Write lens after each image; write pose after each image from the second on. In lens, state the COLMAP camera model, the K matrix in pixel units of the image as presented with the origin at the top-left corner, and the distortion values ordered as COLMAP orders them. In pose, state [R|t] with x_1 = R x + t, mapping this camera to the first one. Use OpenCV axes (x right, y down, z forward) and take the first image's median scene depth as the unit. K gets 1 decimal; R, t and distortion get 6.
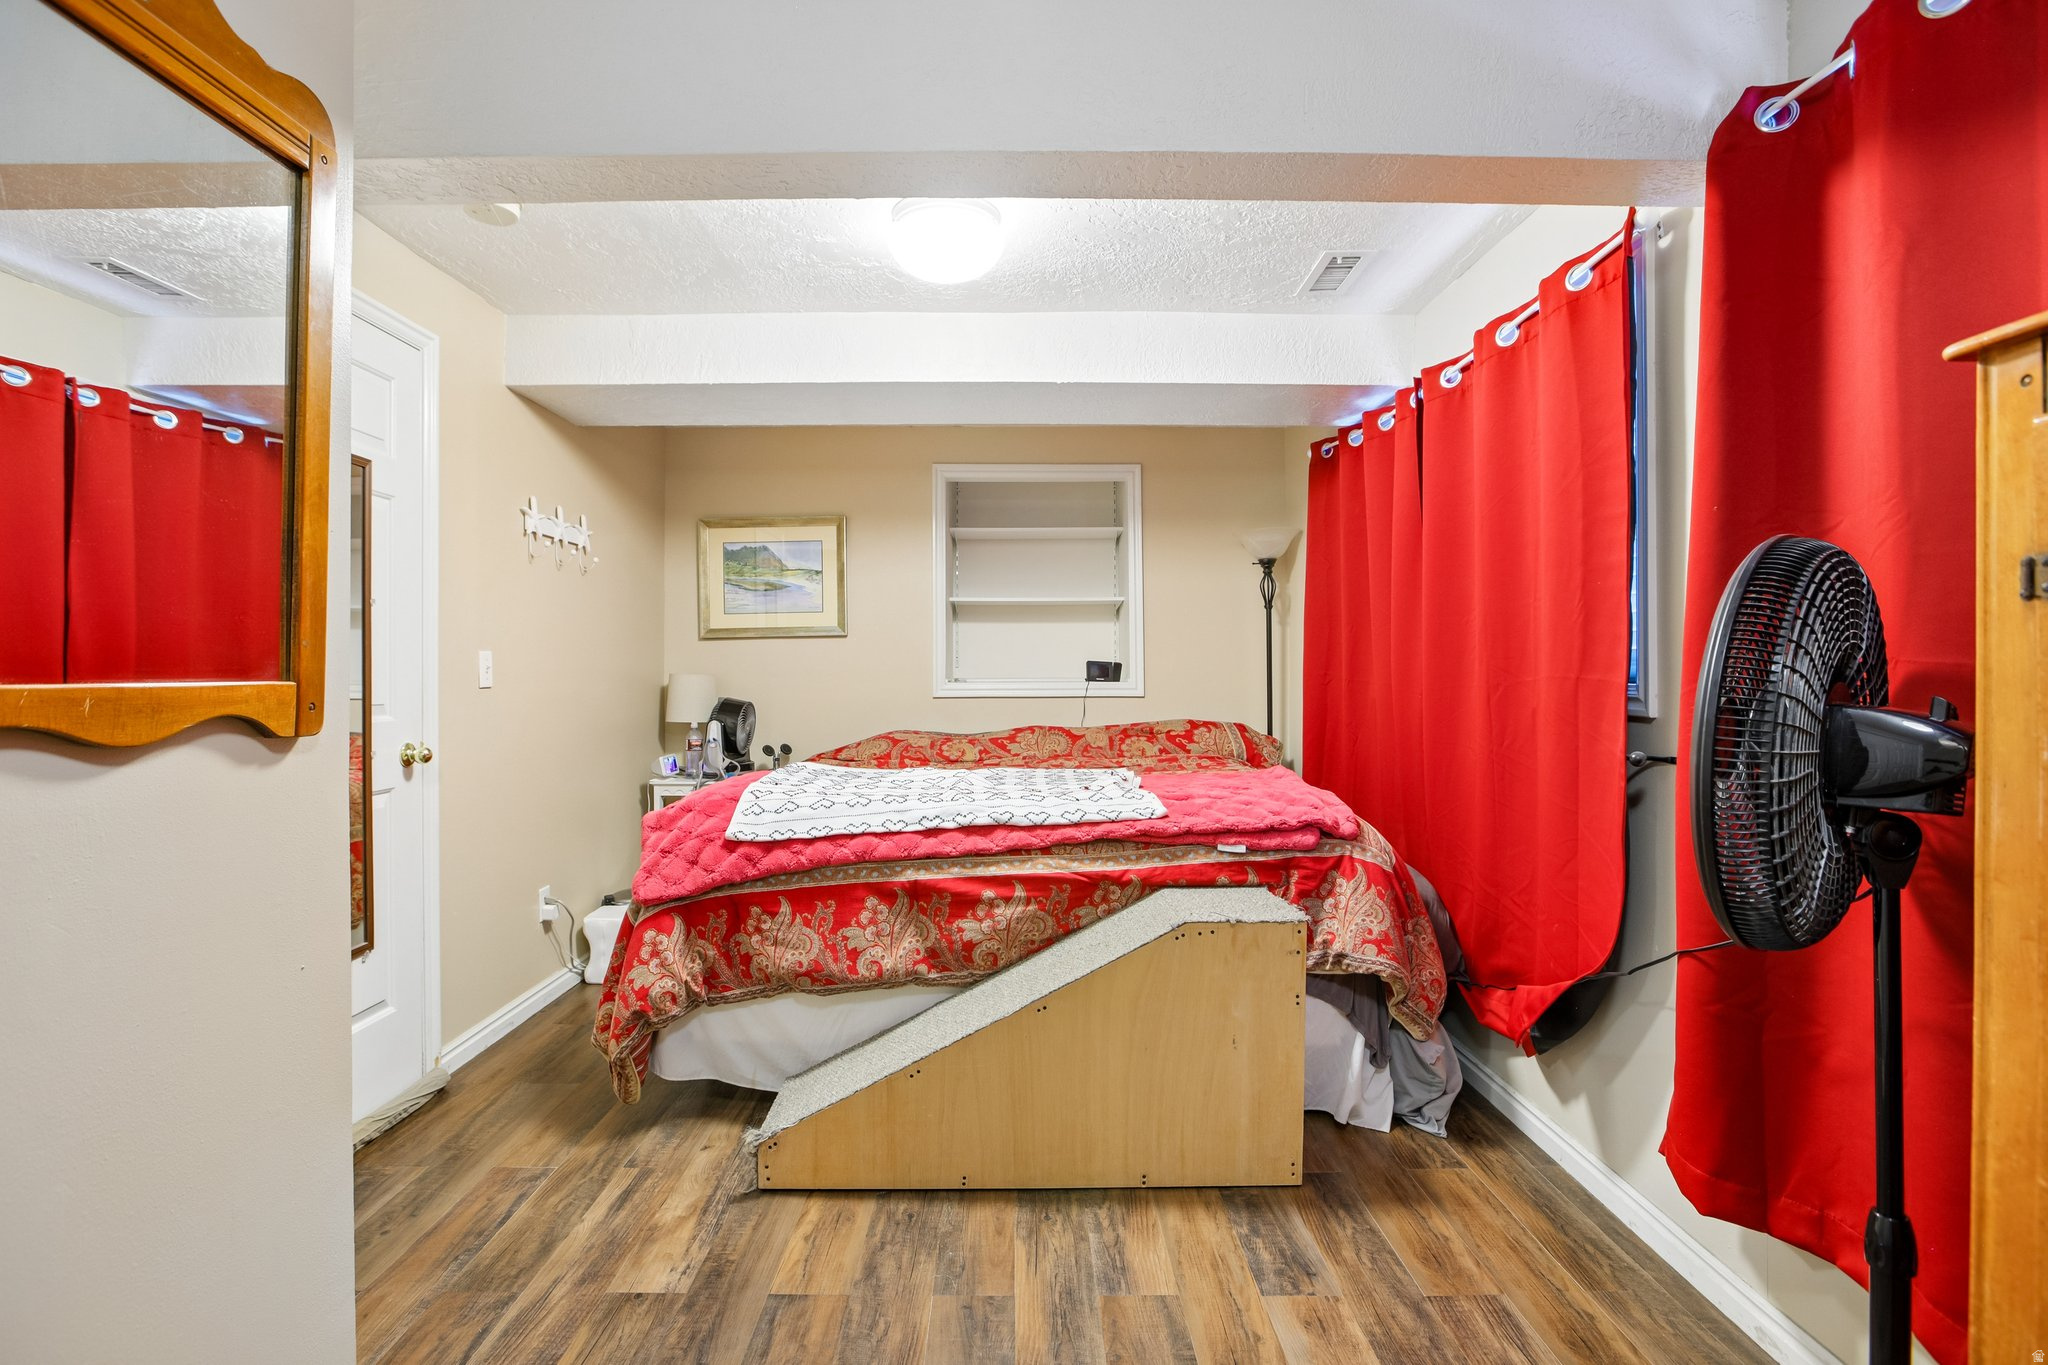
lens RADIAL K [[963.5, 0, 1030.2], [0, 963.5, 676.5], [0, 0, 1]] dist [-0.051029, 0.015667]
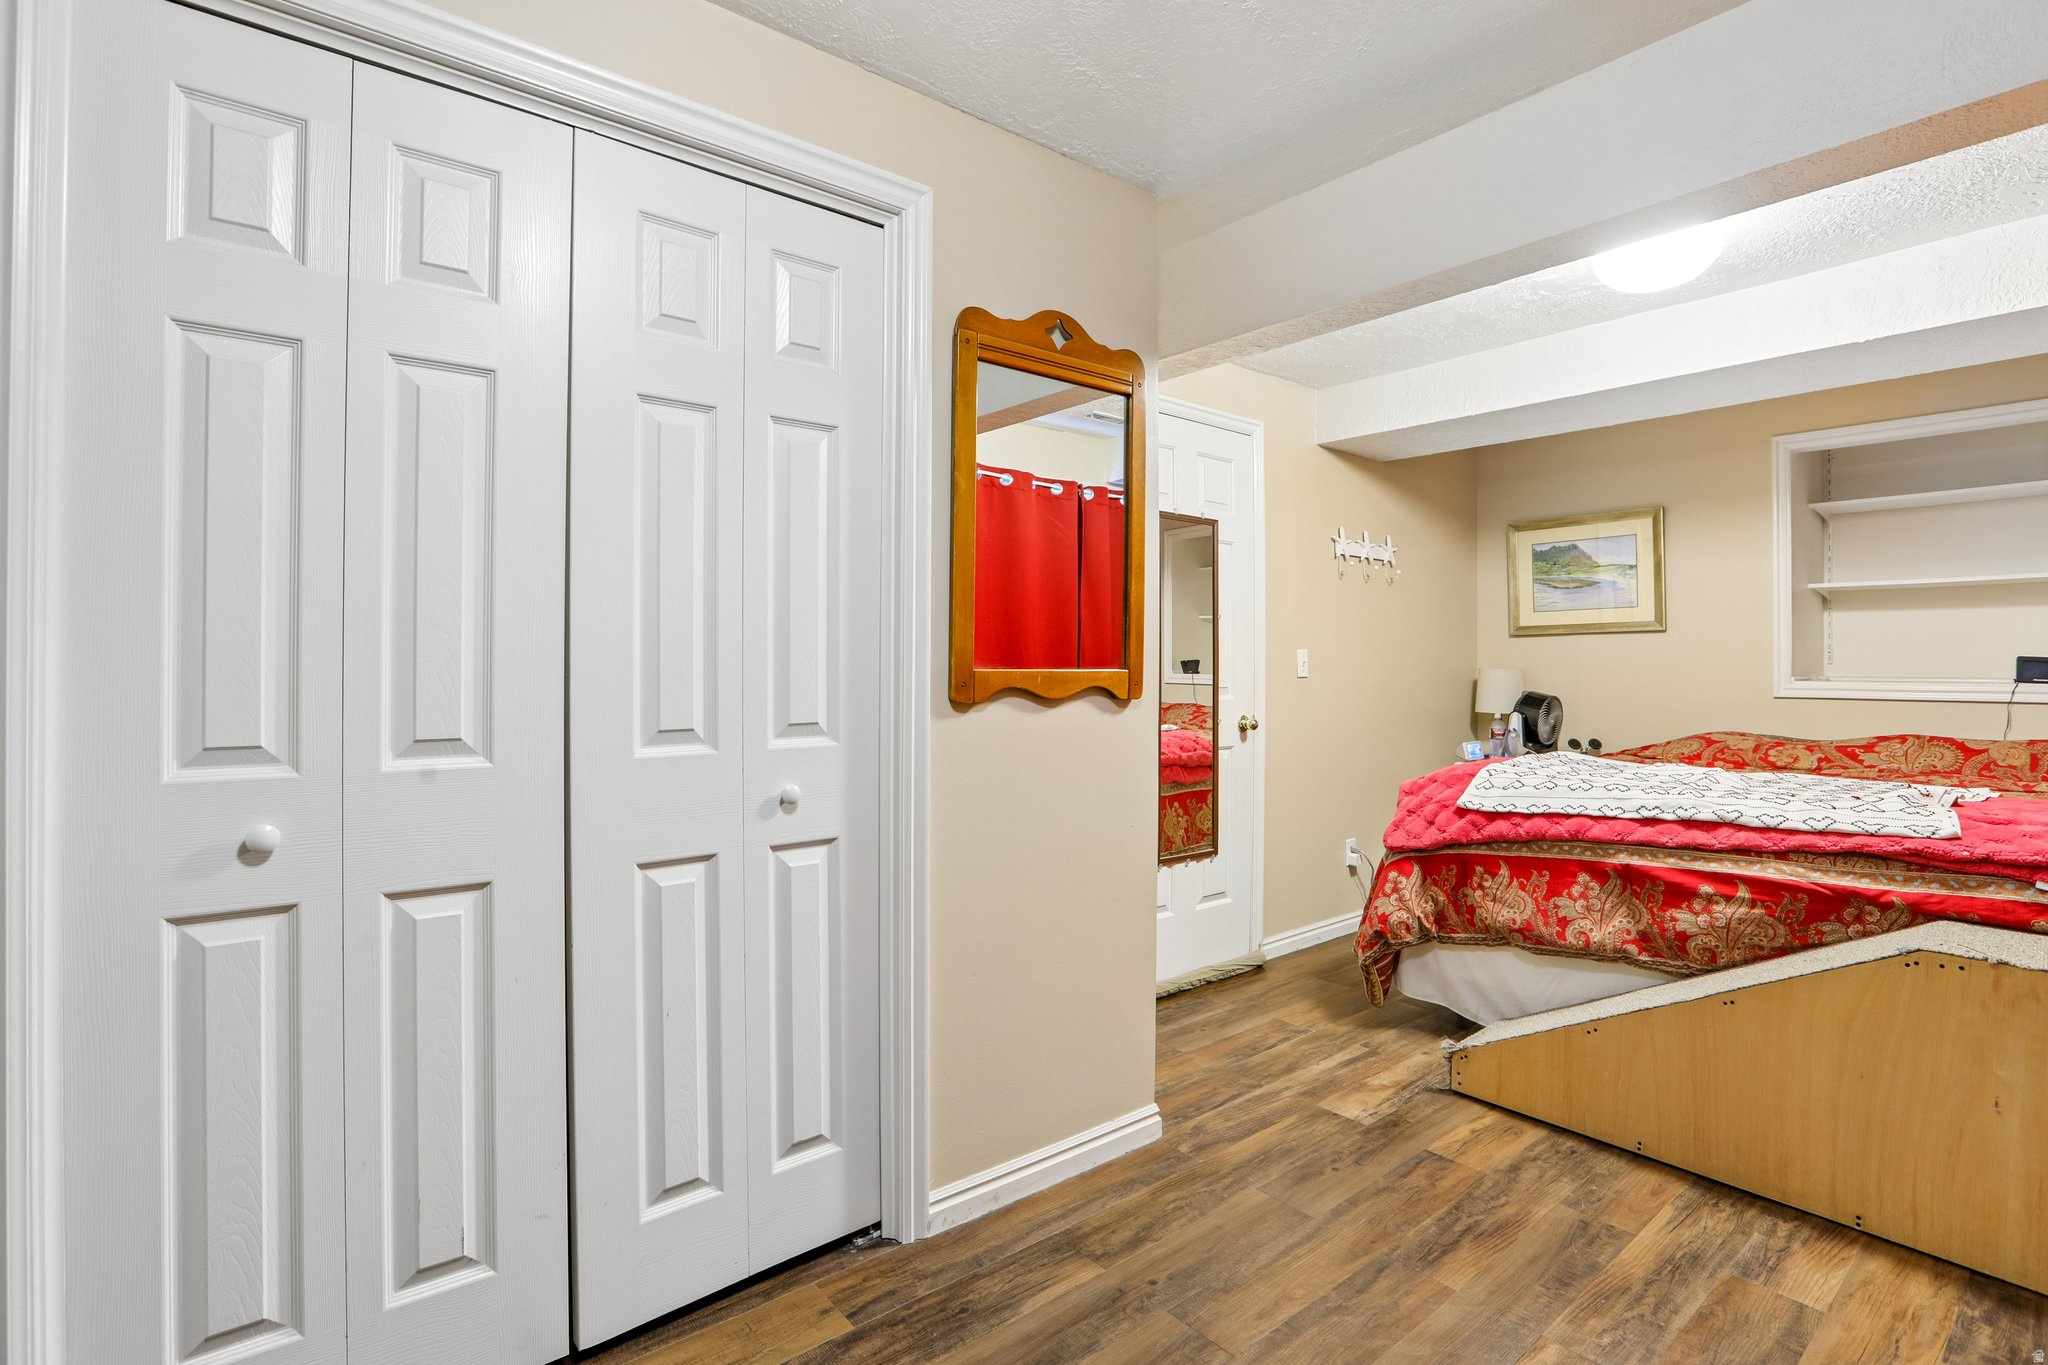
lens RADIAL K [[996.4, 0, 1021.4], [0, 996.4, 694.5], [0, 0, 1]] dist [-0.059534, 0.000180]
pose [[0.623491, 0.026024, -0.781397, 0.295187], [-0.008017, 0.999606, 0.026895, 0.001596], [0.781789, -0.010505, 0.623455, -0.187327]]
